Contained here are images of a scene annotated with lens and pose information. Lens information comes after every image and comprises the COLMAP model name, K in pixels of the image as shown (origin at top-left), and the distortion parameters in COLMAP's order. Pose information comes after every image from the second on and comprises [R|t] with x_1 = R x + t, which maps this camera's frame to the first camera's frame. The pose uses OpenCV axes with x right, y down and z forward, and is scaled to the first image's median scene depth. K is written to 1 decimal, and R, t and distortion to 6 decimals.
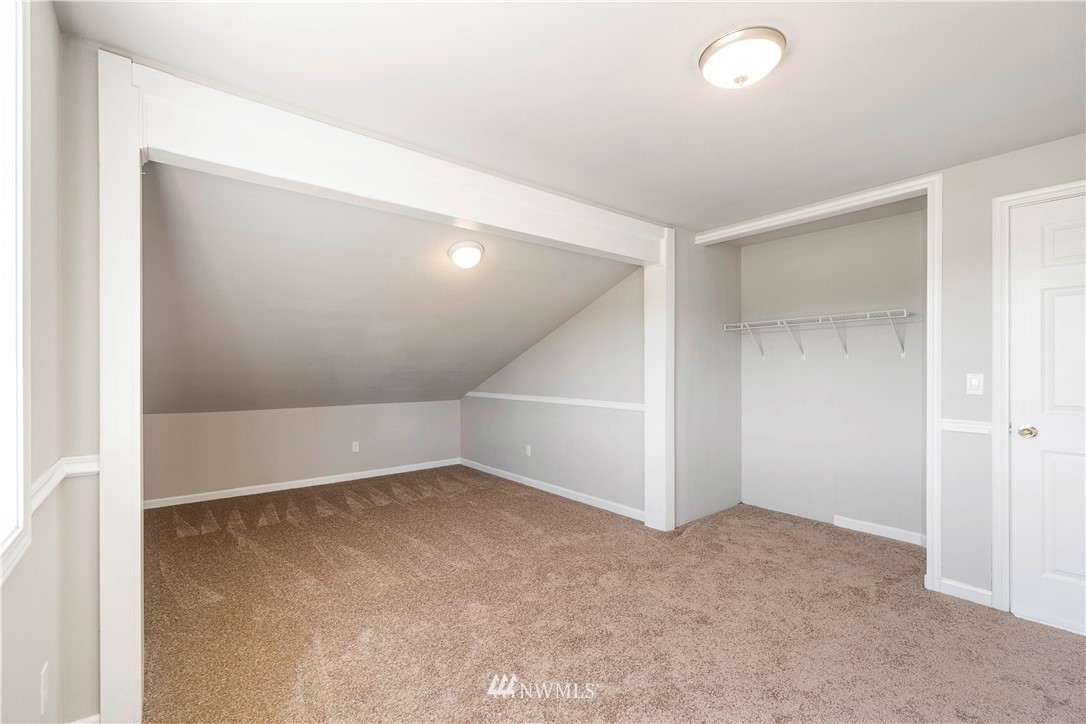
lens RADIAL K [[466.6, 0, 542.0], [0, 466.6, 376.4], [0, 0, 1]] dist [-0.000192, 0.000064]
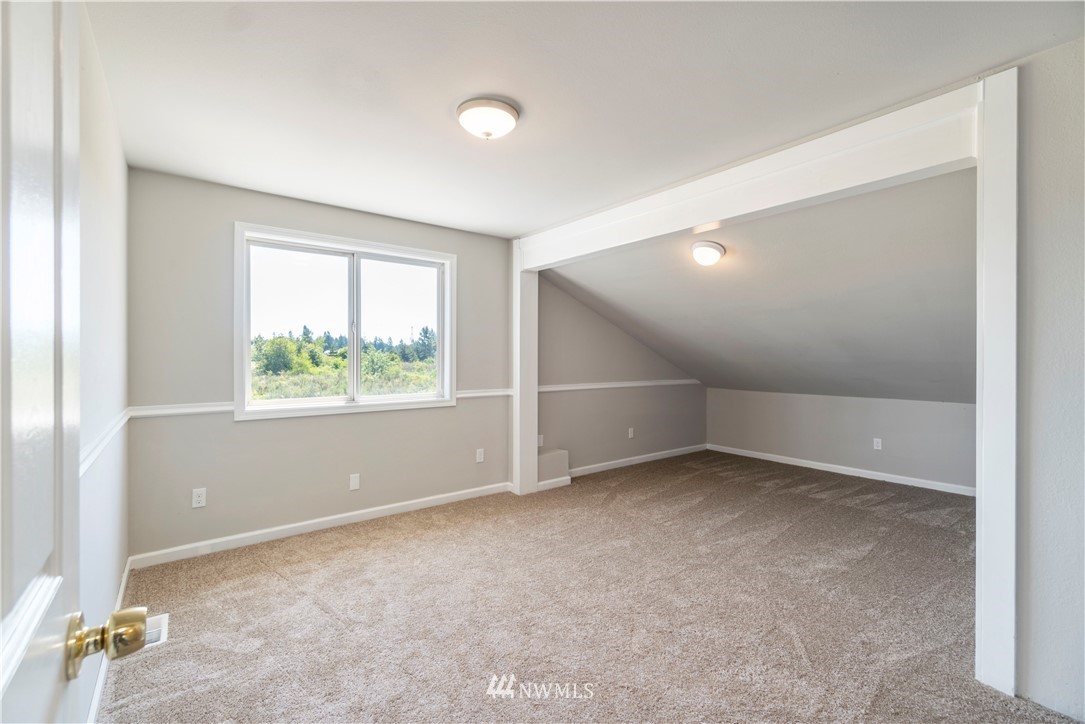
lens RADIAL K [[480.8, 0, 536.9], [0, 480.8, 371.5], [0, 0, 1]] dist [-0.000807, 0.000313]
pose [[-0.055986, 0.027420, -0.998055, 0.778909], [-0.012851, 0.999520, 0.028181, -0.011624], [0.998349, 0.014403, -0.055607, 0.527757]]
